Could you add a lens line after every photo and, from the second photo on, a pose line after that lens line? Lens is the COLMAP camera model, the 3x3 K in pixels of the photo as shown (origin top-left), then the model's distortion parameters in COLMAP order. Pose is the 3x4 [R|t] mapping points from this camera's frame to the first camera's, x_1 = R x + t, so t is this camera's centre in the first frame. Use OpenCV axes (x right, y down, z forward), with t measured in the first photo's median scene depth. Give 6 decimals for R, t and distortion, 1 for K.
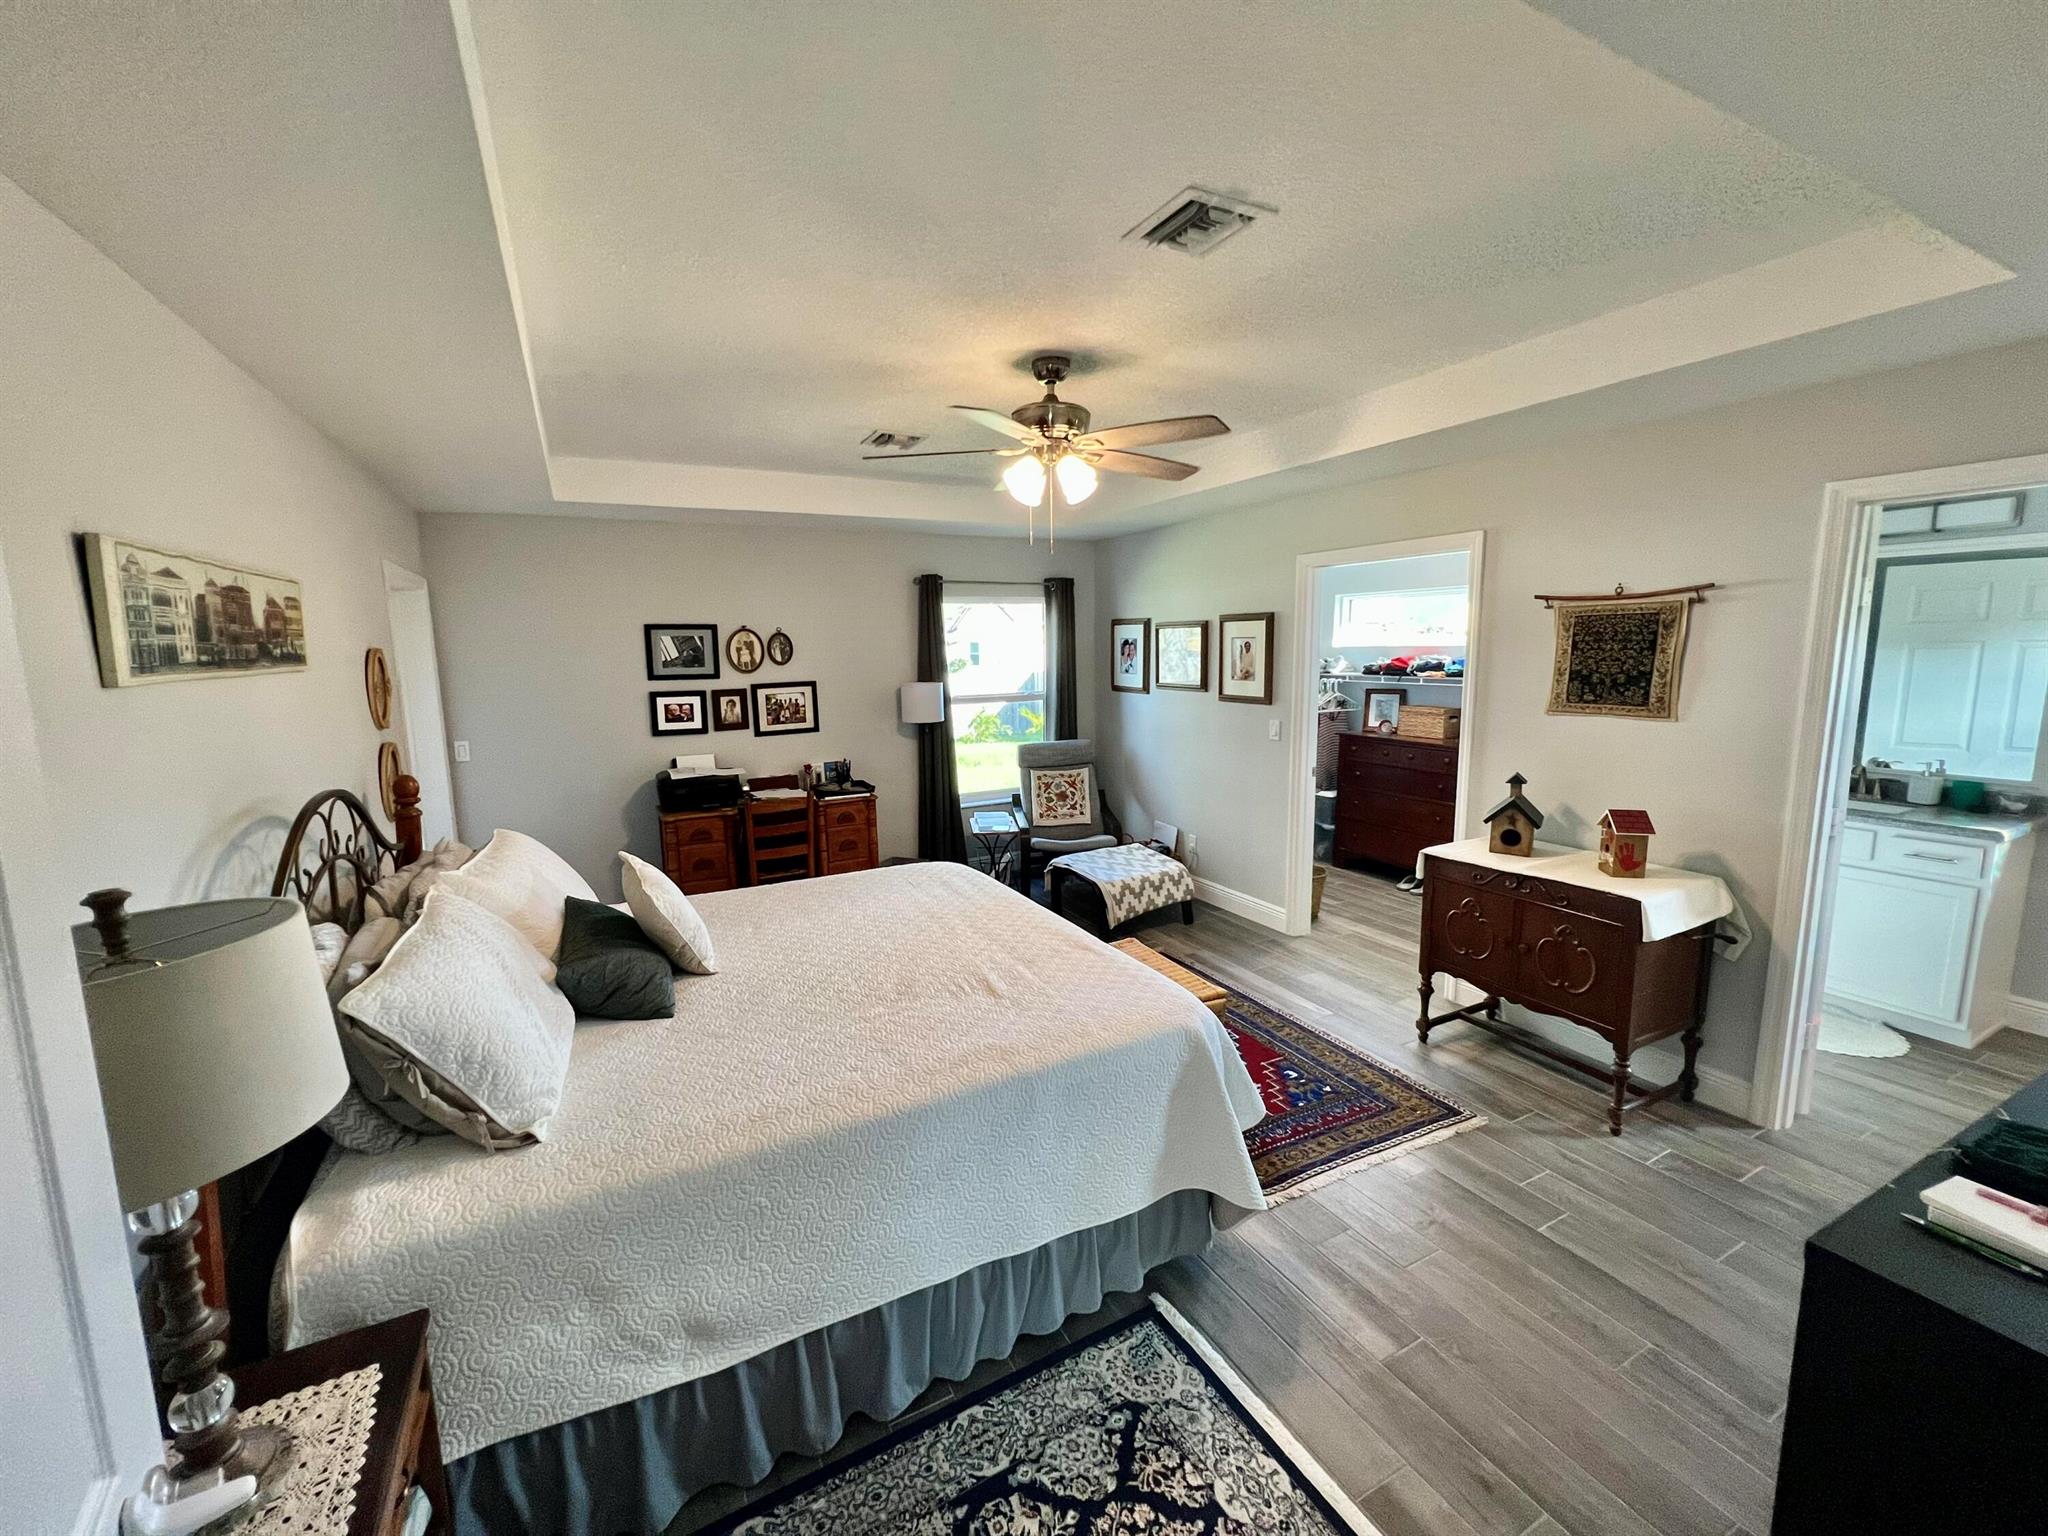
lens RADIAL K [[821.6, 0, 1013.5], [0, 821.6, 761.6], [0, 0, 1]] dist [-0.000086, -0.000308]
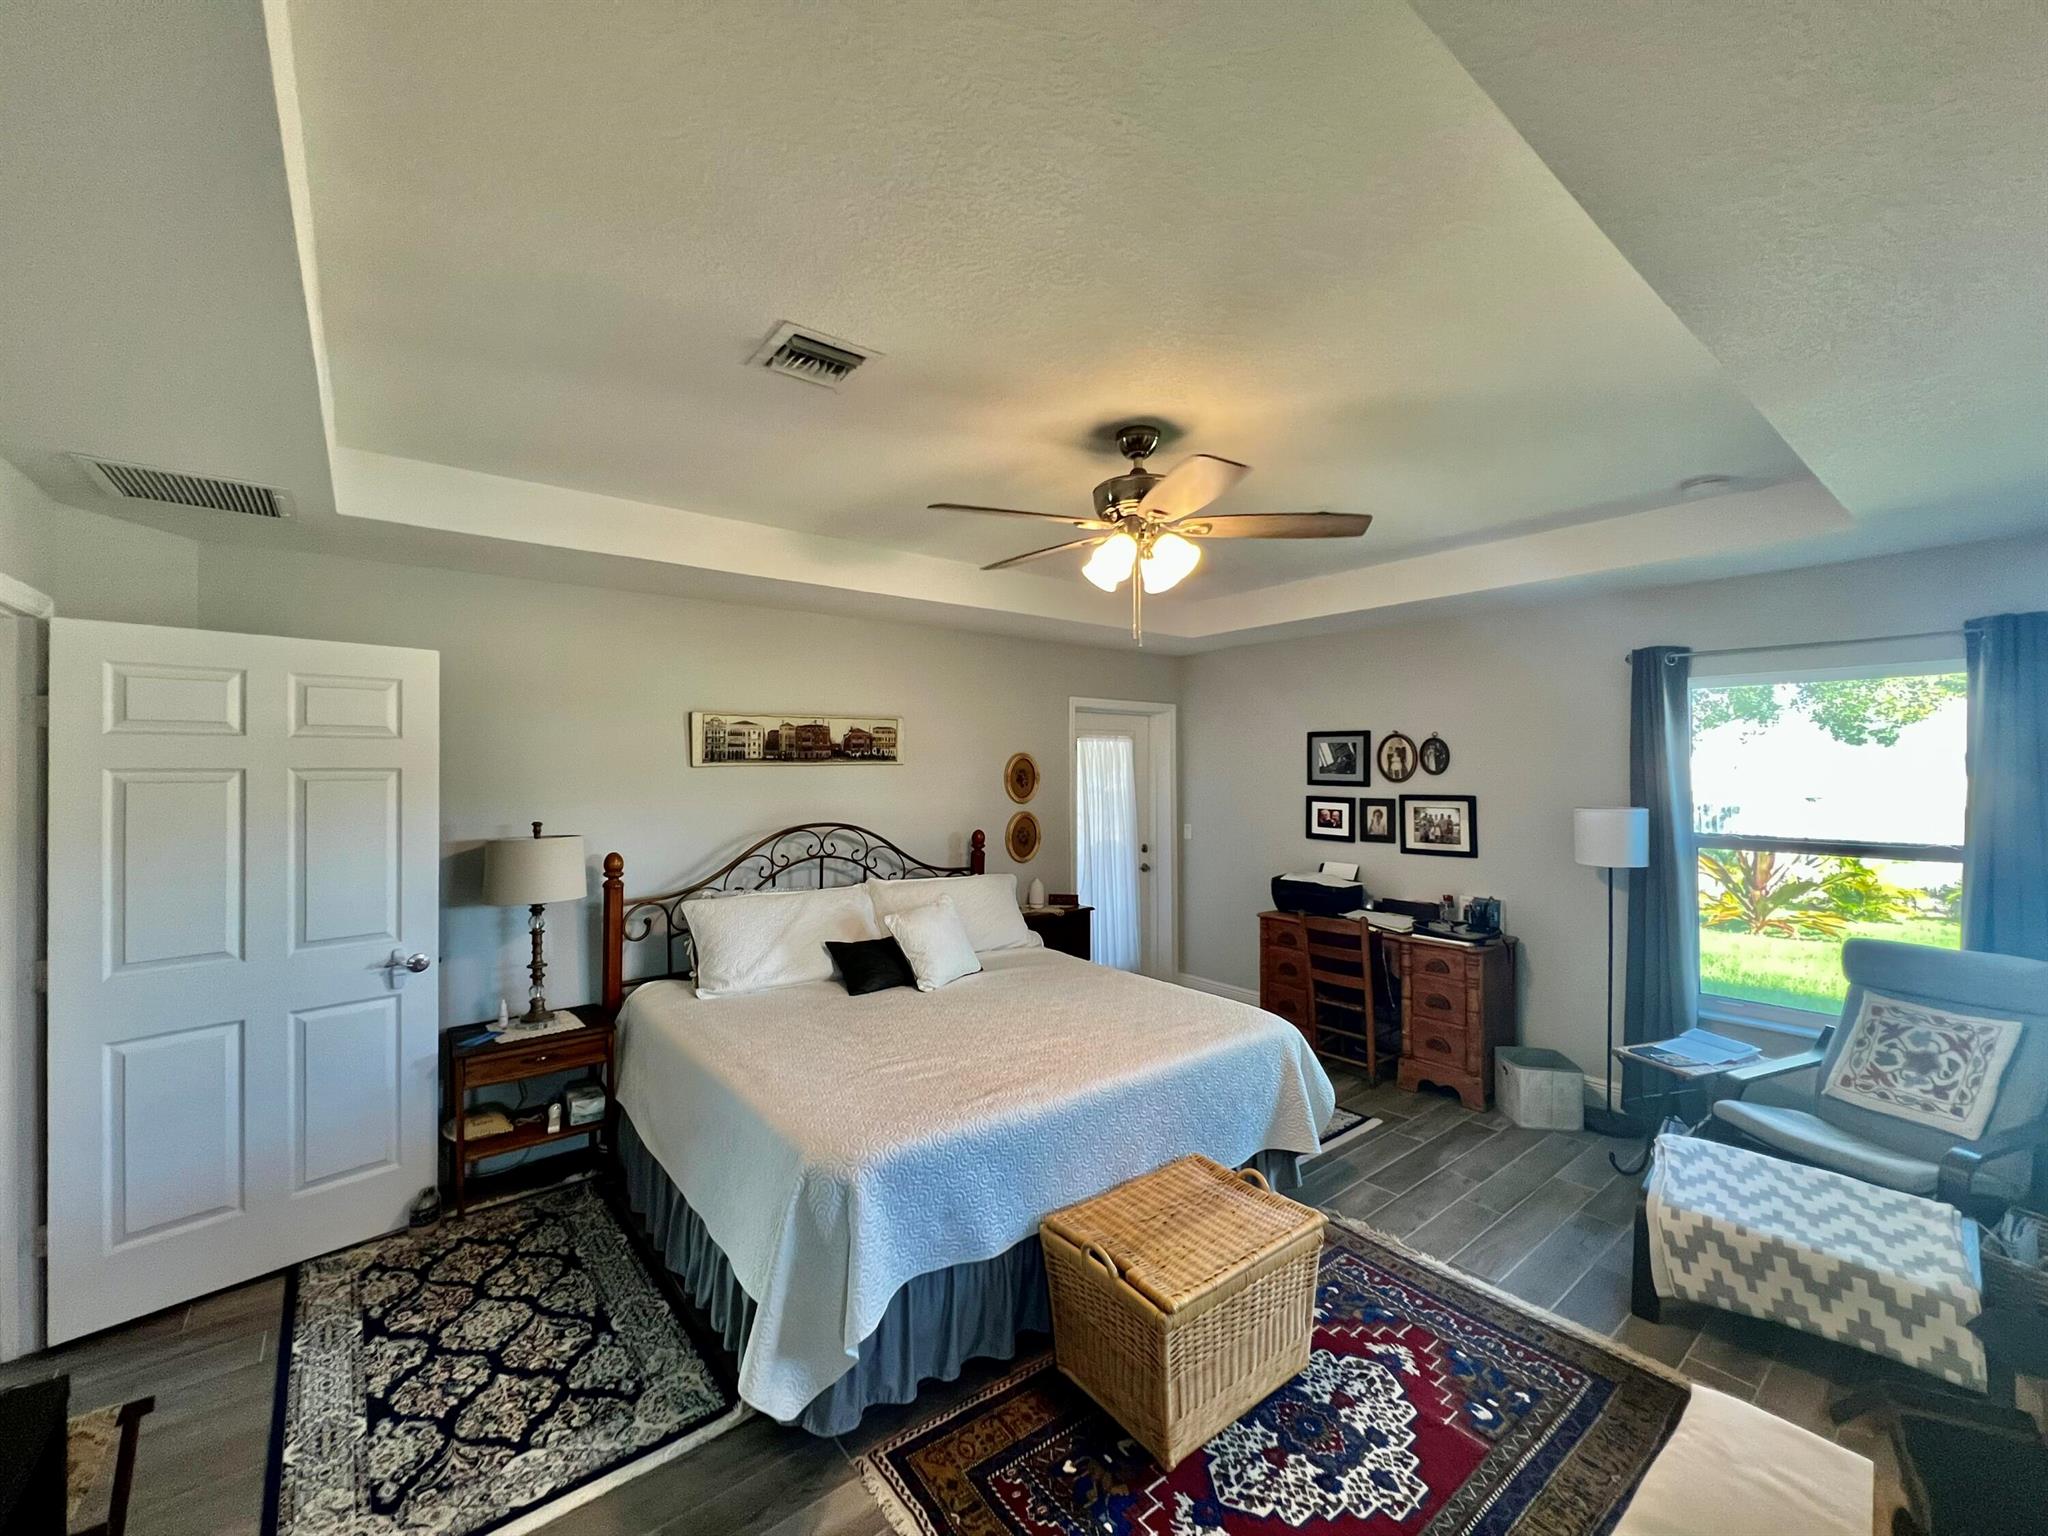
lens RADIAL K [[821.6, 0, 1023.1], [0, 821.6, 768.7], [0, 0, 1]] dist [-0.000086, -0.000308]
pose [[0.193255, 0.021953, -0.980903, 0.545453], [-0.138933, 0.990288, -0.005209, -0.067422], [0.971262, 0.137287, 0.194428, 0.467811]]
